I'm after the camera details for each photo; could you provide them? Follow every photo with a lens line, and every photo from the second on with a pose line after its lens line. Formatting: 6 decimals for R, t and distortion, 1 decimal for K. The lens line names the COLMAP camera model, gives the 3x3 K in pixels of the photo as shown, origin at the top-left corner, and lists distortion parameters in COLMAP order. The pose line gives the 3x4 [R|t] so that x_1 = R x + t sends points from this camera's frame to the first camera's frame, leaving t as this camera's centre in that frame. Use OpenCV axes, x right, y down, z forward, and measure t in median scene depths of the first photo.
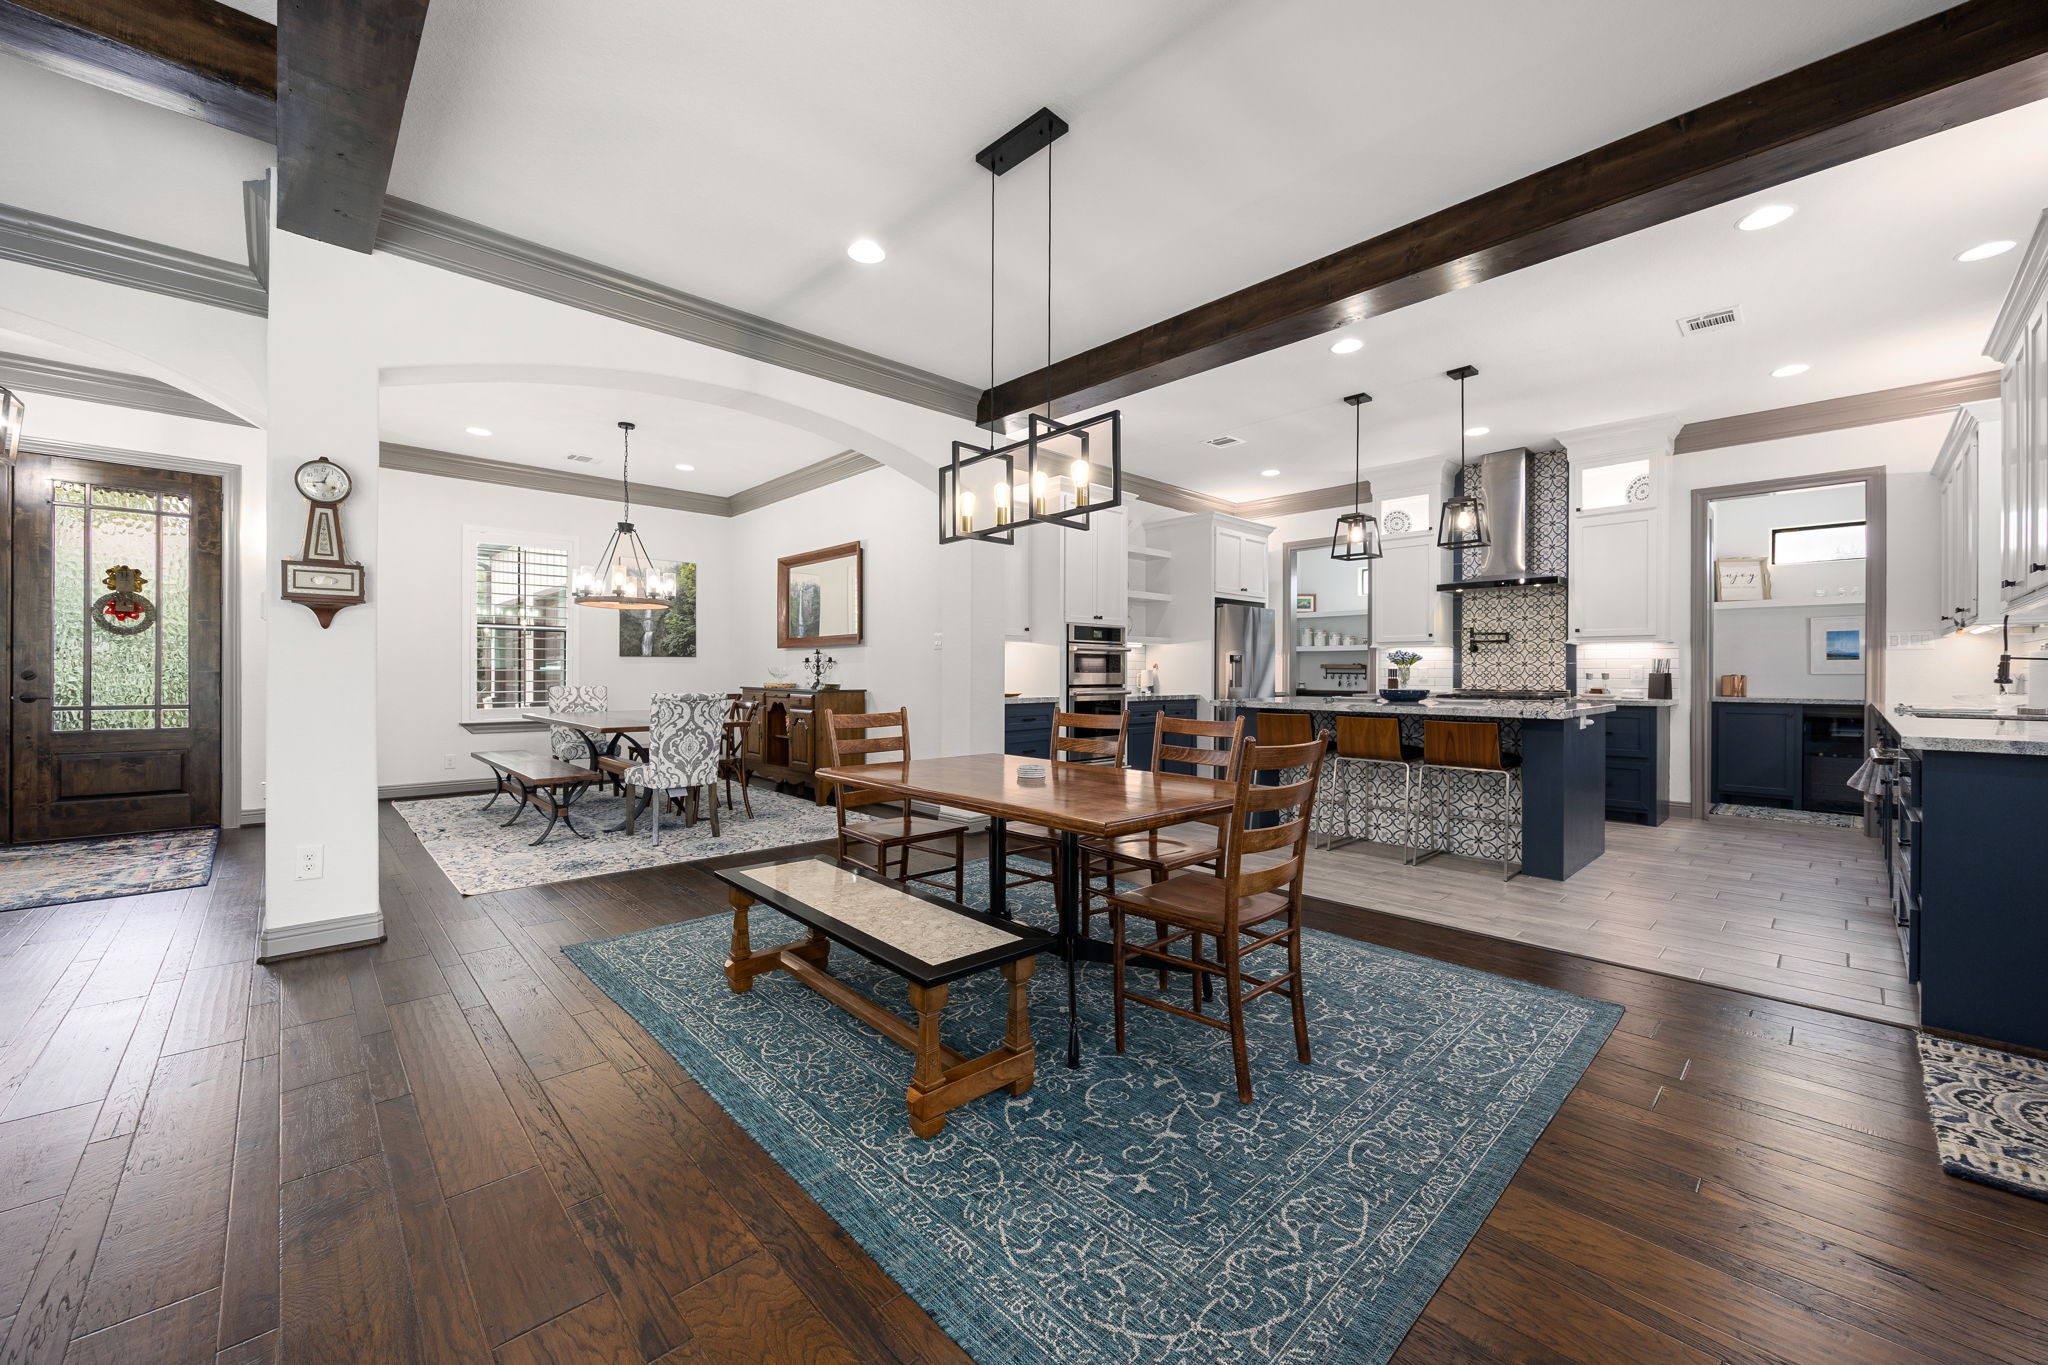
lens RADIAL K [[779.9, 0, 1025.4], [0, 779.9, 679.3], [0, 0, 1]] dist [-0.002596, 0.000181]
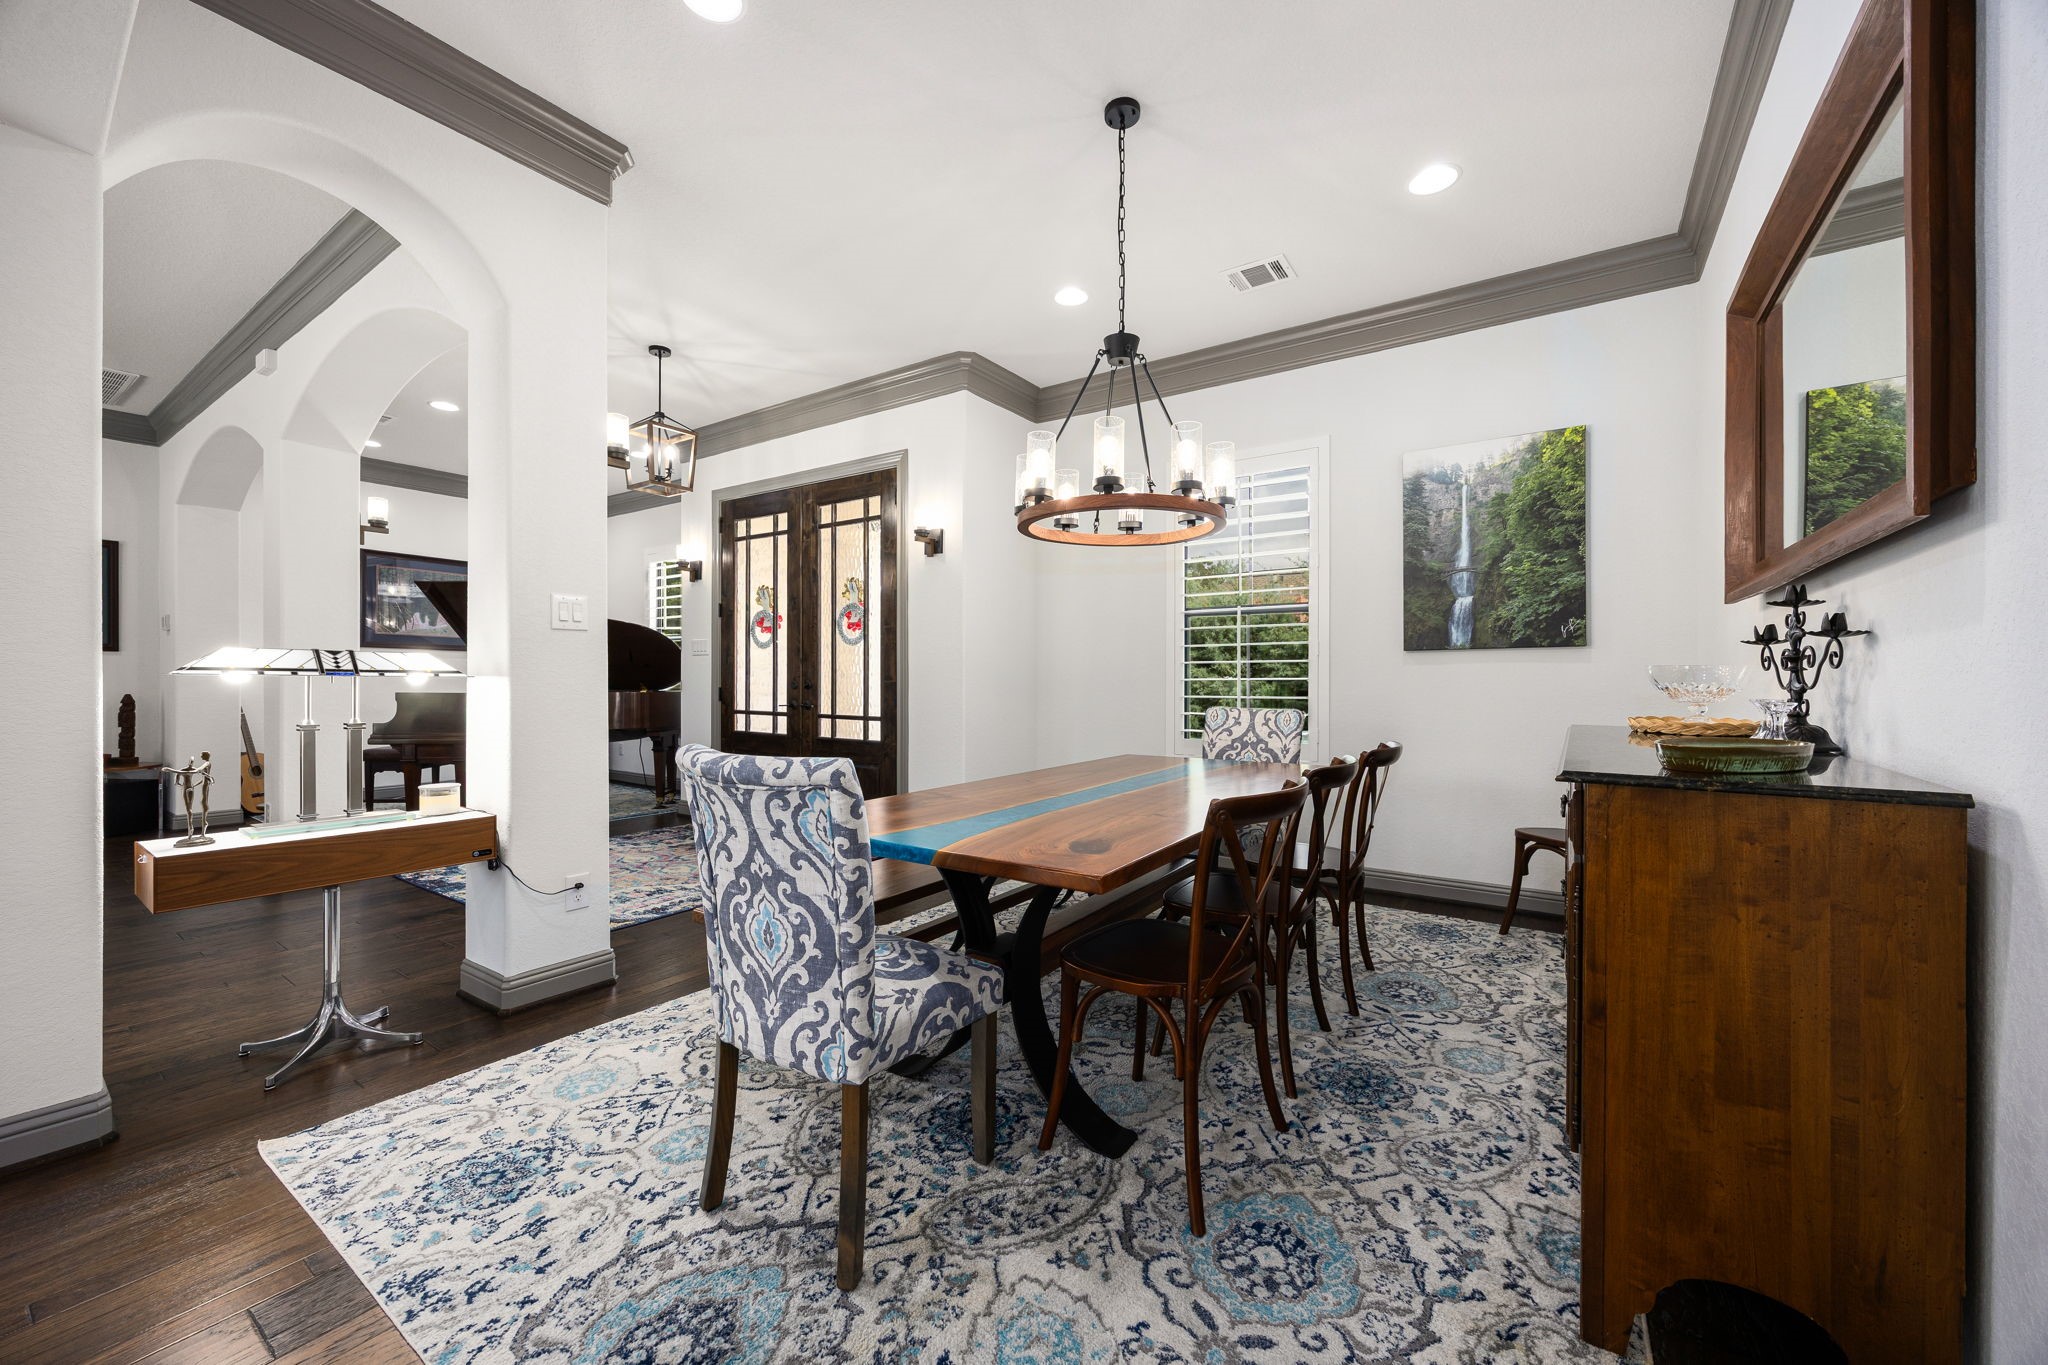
lens RADIAL K [[779.9, 0, 1017.2], [0, 779.9, 682.2], [0, 0, 1]] dist [-0.002596, 0.000181]
pose [[0.201333, -0.000545, -0.979523, -0.095813], [-0.007405, 0.999970, -0.002078, -0.007874], [0.979495, 0.007671, 0.201323, 0.829077]]
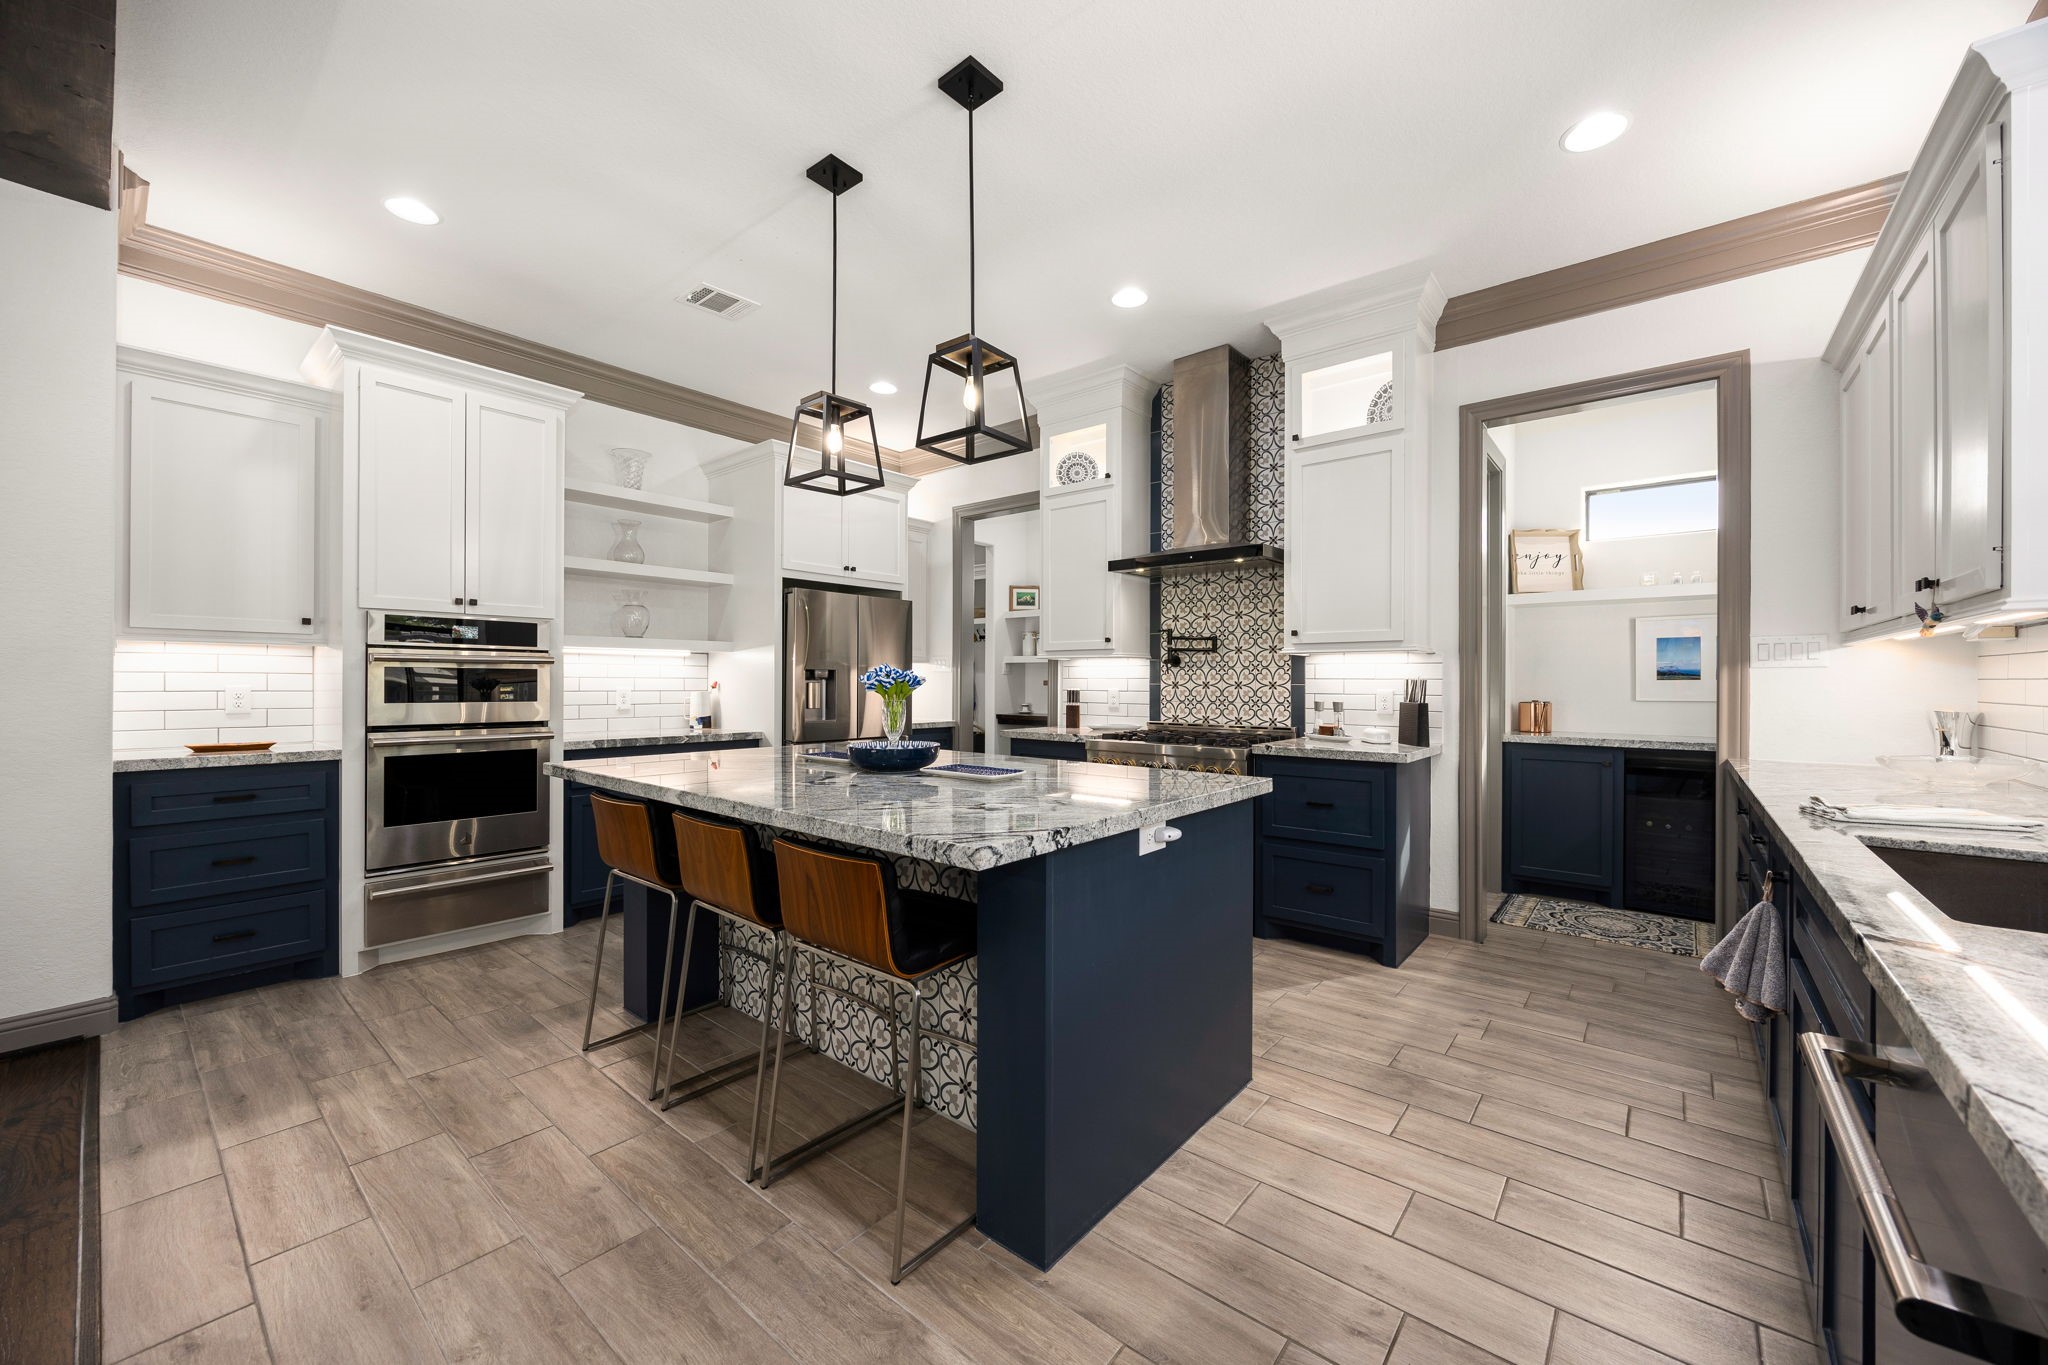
lens RADIAL K [[779.9, 0, 1019.4], [0, 779.9, 687.9], [0, 0, 1]] dist [-0.002596, 0.000181]
pose [[0.993245, 0.000633, 0.116031, 0.411974], [-0.000657, 1.000000, 0.000164, -0.018829], [-0.116031, -0.000239, 0.993246, 0.402745]]
